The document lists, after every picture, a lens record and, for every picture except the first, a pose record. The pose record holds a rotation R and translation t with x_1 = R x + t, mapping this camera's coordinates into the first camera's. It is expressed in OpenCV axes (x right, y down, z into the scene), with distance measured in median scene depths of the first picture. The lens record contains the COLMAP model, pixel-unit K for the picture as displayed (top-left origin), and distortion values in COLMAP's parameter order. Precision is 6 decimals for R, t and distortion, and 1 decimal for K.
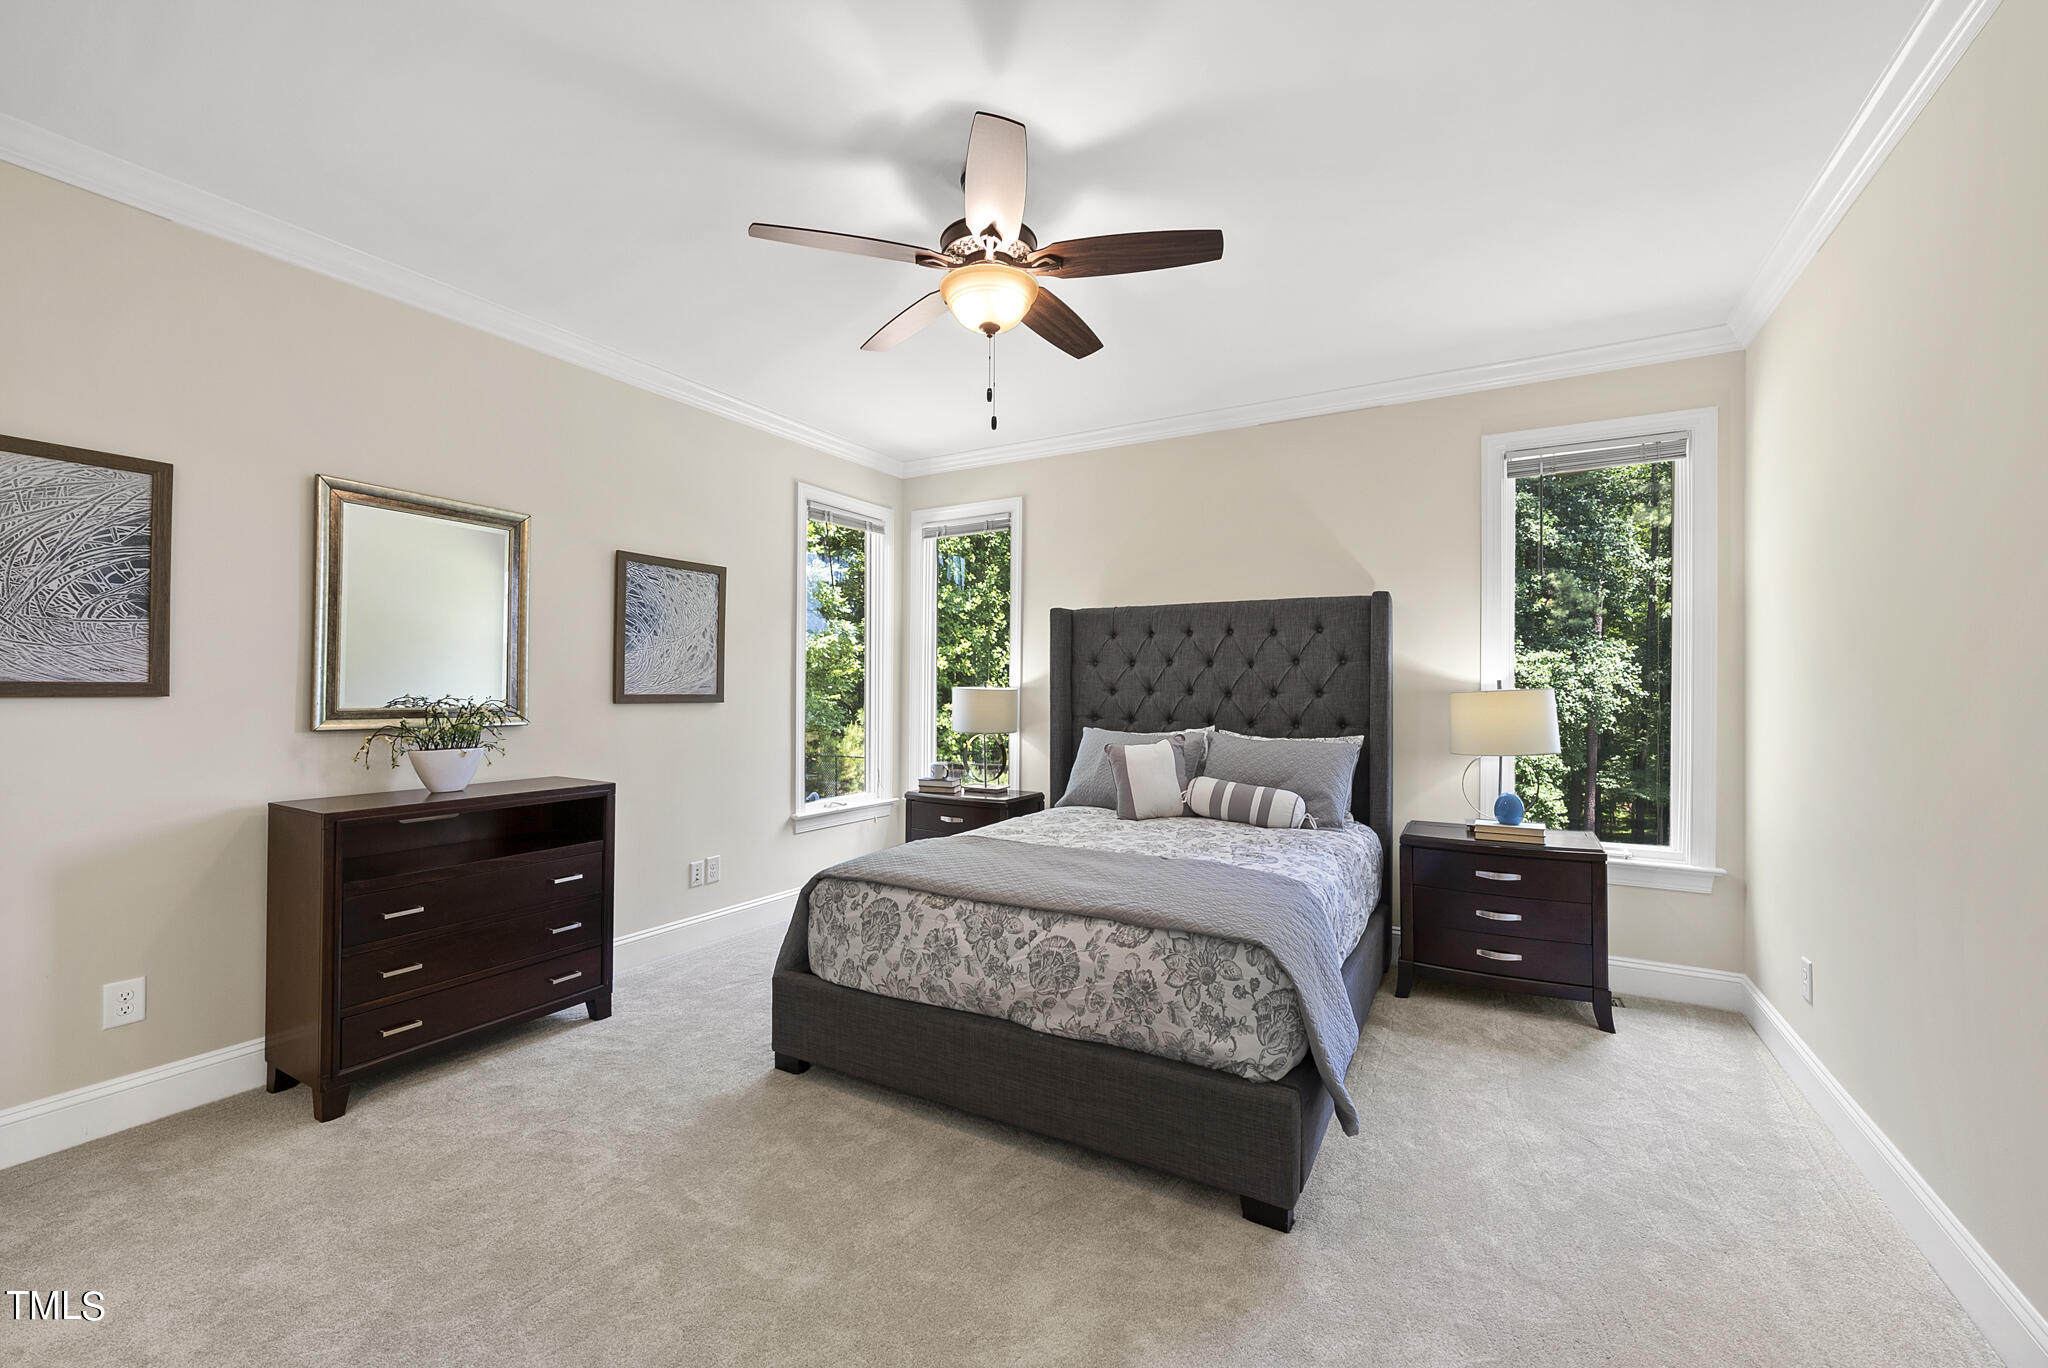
lens RADIAL K [[844.6, 0, 1016.7], [0, 844.6, 679.3], [0, 0, 1]] dist [-0.000688, -0.000315]
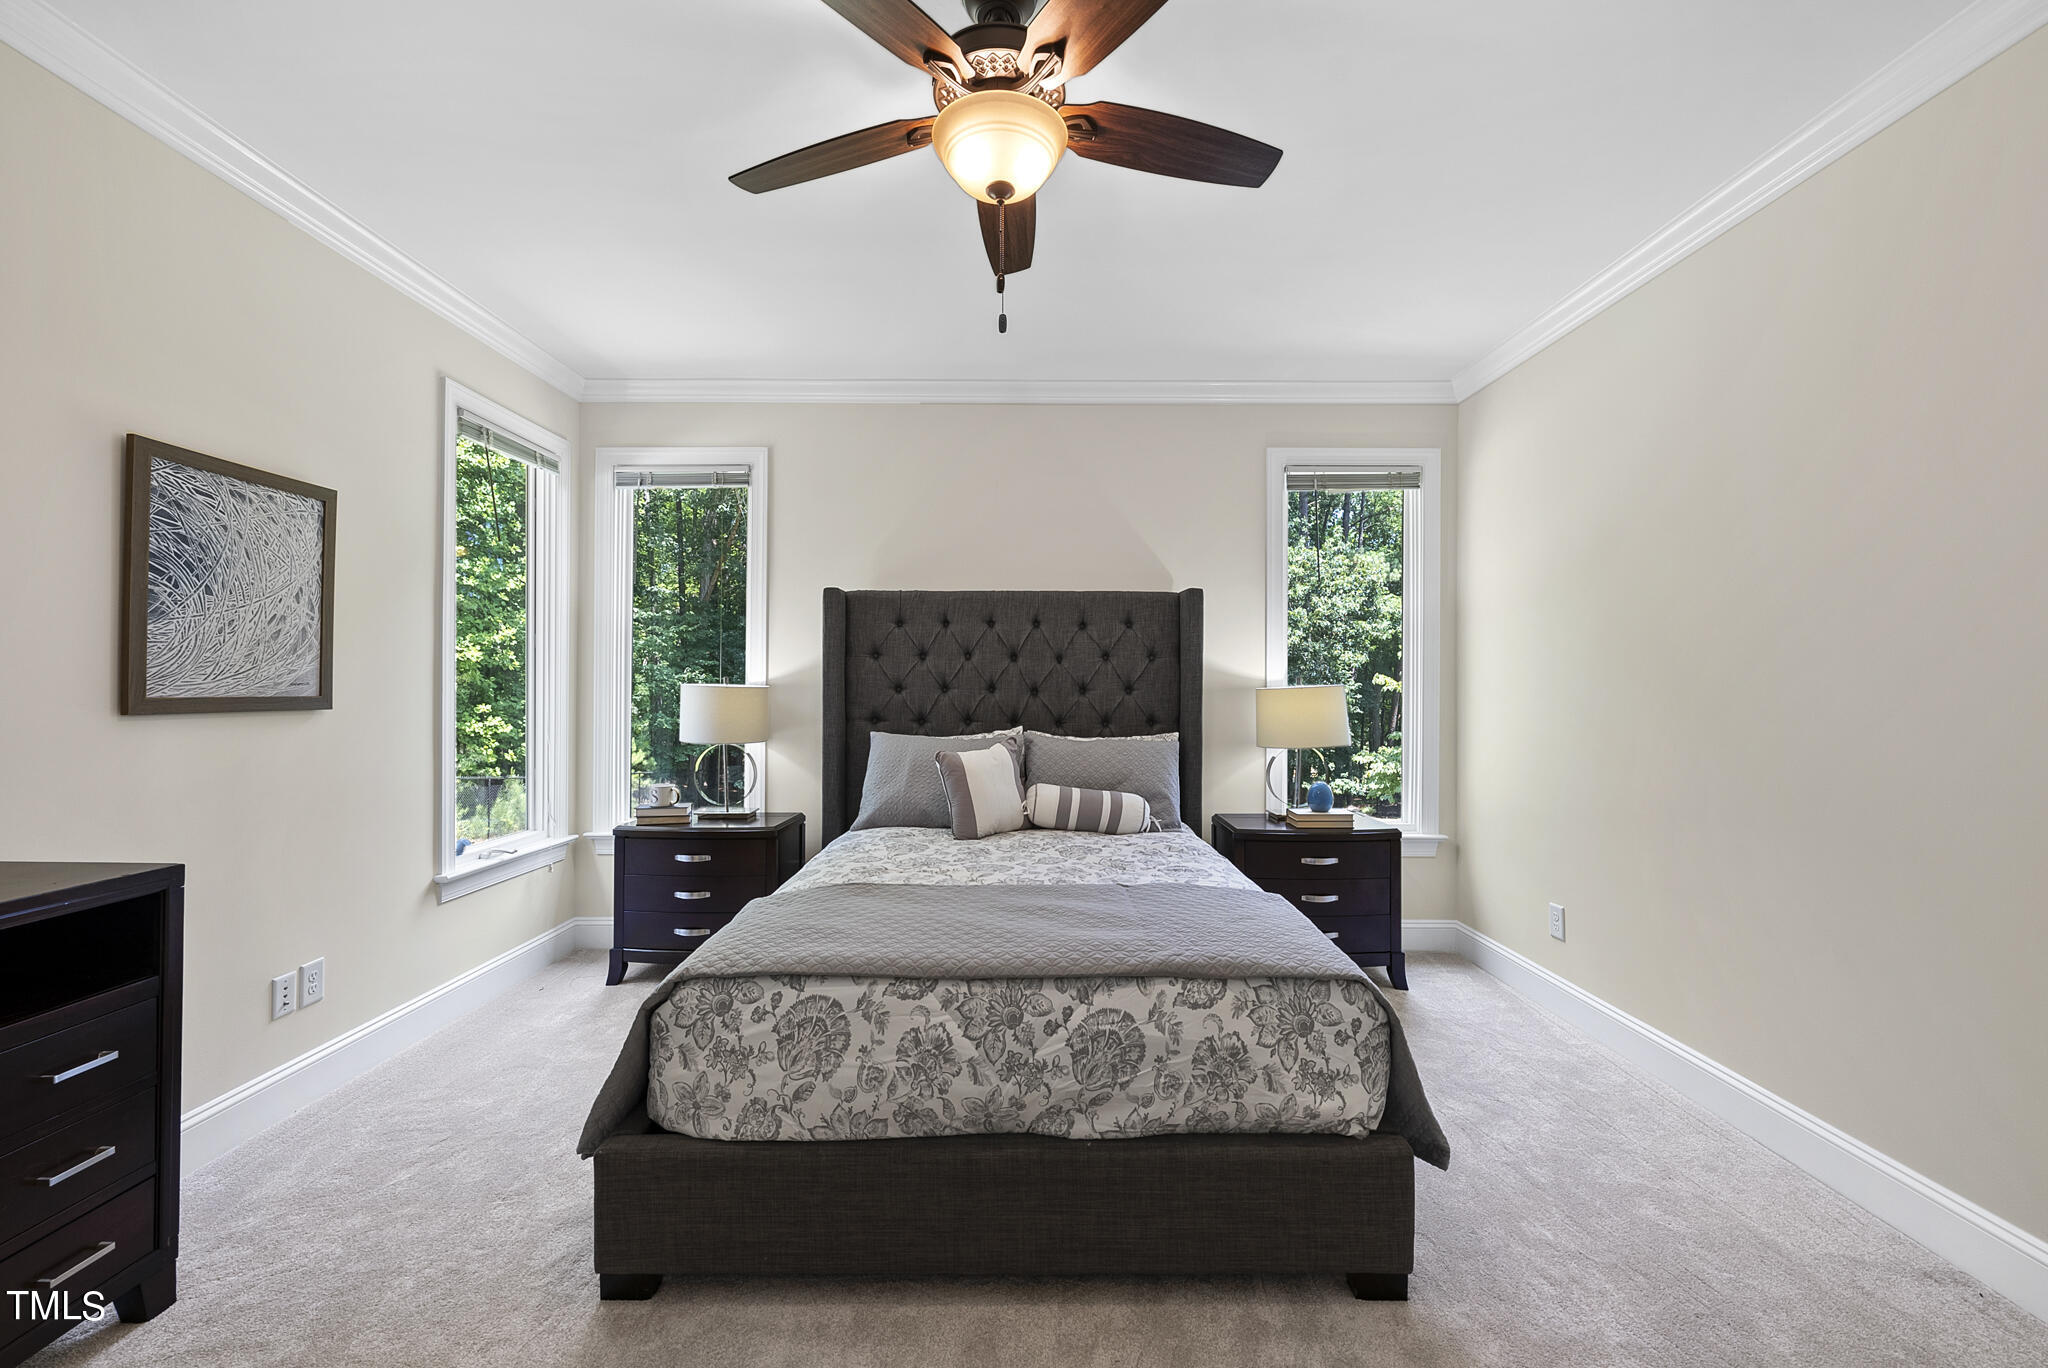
lens RADIAL K [[844.6, 0, 1020.0], [0, 844.6, 681.4], [0, 0, 1]] dist [-0.000688, -0.000315]
pose [[0.861076, 0.000554, 0.508477, -0.268385], [-0.004166, 0.999974, 0.005965, 0.001492], [-0.508460, -0.007254, 0.861055, 0.250510]]
